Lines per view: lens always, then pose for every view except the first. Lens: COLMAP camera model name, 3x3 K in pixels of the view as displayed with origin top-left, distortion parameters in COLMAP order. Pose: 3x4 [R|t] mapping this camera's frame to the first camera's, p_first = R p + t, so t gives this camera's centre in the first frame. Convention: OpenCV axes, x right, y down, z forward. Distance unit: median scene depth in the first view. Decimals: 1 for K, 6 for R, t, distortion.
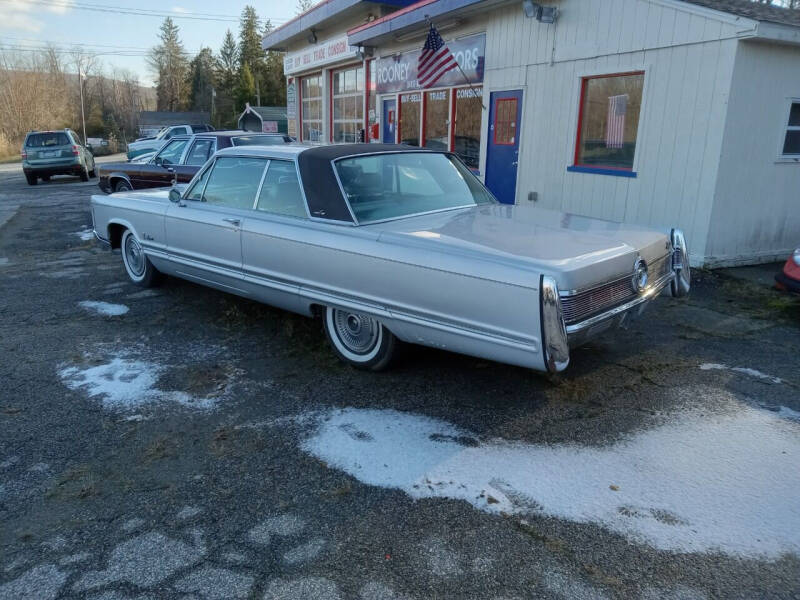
lens RADIAL K [[625.6, 0, 400.0], [0, 625.6, 300.0], [0, 0, 1]] dist [-0.008939, -0.007371]
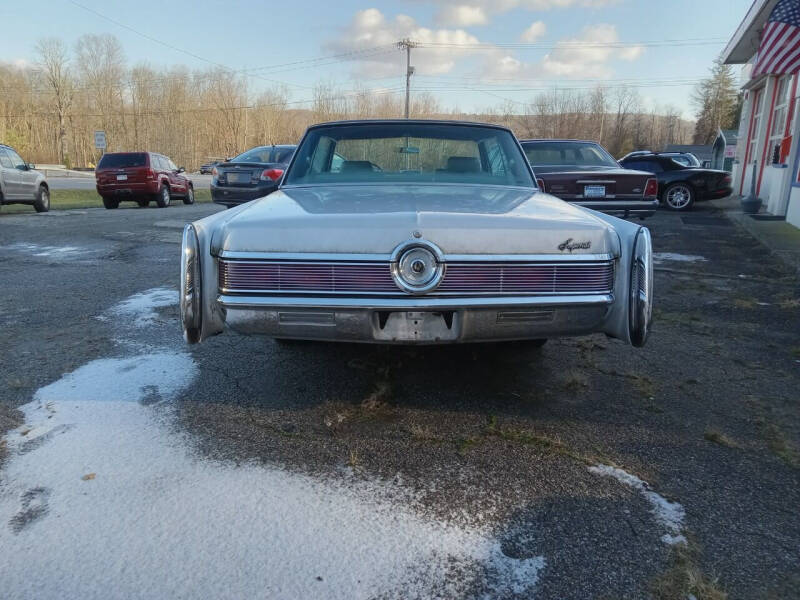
lens RADIAL K [[625.6, 0, 400.0], [0, 625.6, 300.0], [0, 0, 1]] dist [-0.008939, -0.007371]
pose [[0.650687, 0.170014, -0.740069, 0.765344], [-0.216749, 0.975650, 0.033563, -0.018715], [0.727755, 0.138570, 0.671693, 0.487550]]
